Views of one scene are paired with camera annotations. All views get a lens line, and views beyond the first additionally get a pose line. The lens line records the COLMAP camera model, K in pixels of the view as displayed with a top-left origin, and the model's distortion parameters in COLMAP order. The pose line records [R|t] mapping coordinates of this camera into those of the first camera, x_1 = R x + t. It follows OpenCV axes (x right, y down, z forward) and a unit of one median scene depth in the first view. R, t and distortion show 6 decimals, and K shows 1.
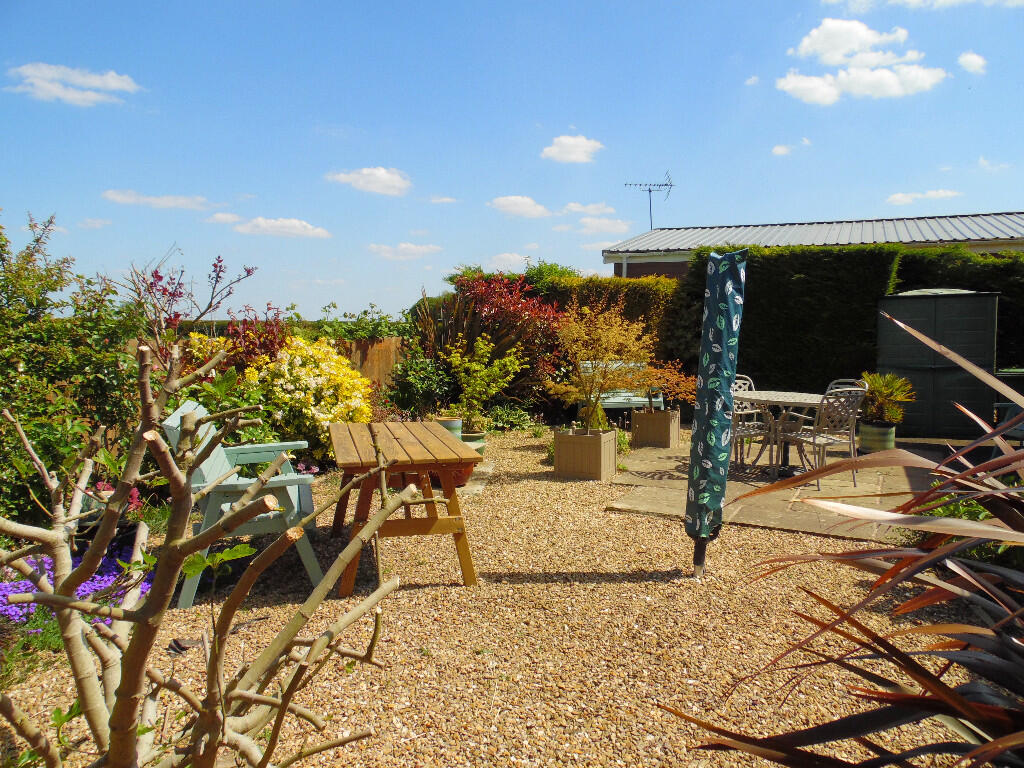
lens RADIAL K [[761.6, 0, 513.4], [0, 761.6, 380.9], [0, 0, 1]] dist [-0.007422, 0.007801]
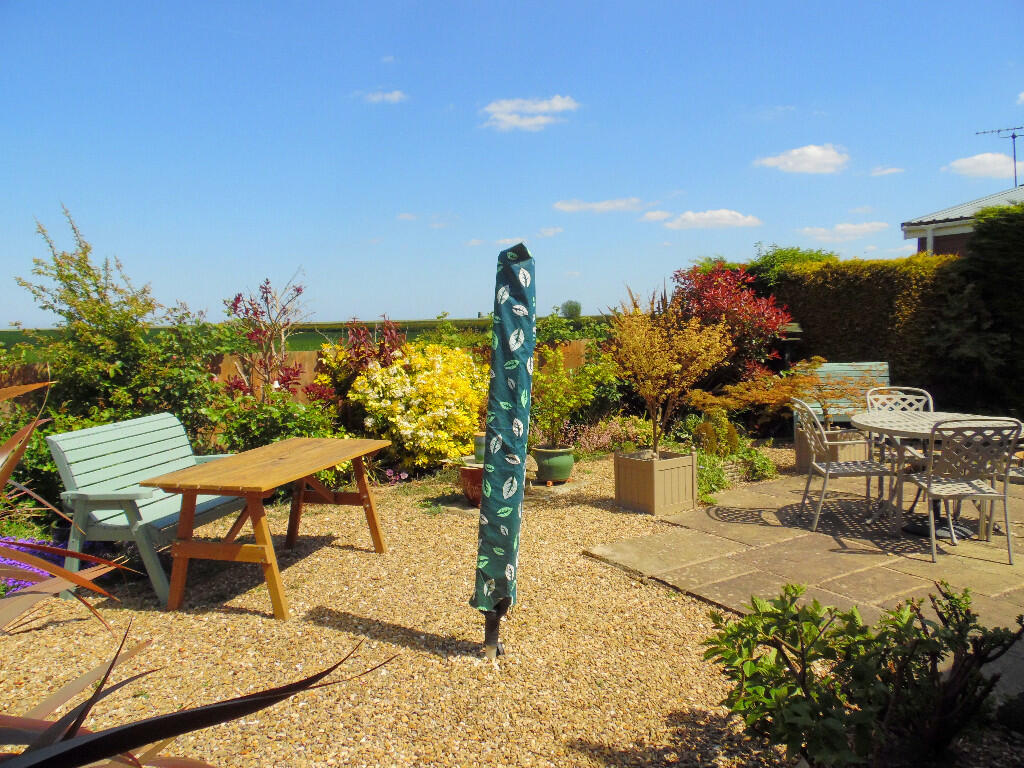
lens RADIAL K [[761.6, 0, 513.4], [0, 761.6, 386.0], [0, 0, 1]] dist [-0.007422, 0.007801]
pose [[0.854455, 0.013493, -0.519351, 0.245934], [-0.003992, 0.999804, 0.019407, -0.016093], [0.519511, -0.014510, 0.854341, 0.121551]]
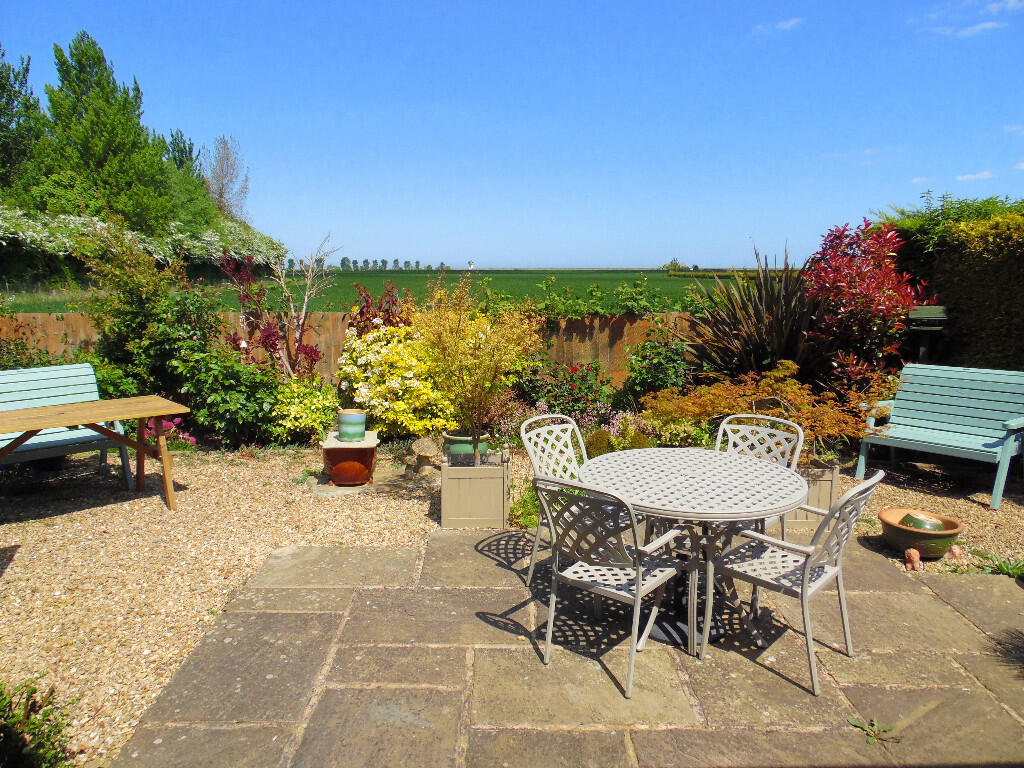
lens RADIAL K [[761.6, 0, 511.0], [0, 761.6, 385.6], [0, 0, 1]] dist [-0.007422, 0.007801]
pose [[0.480765, 0.122872, -0.868198, 0.453704], [-0.062558, 0.992417, 0.105811, -0.051598], [0.874615, 0.003443, 0.484806, 0.420261]]
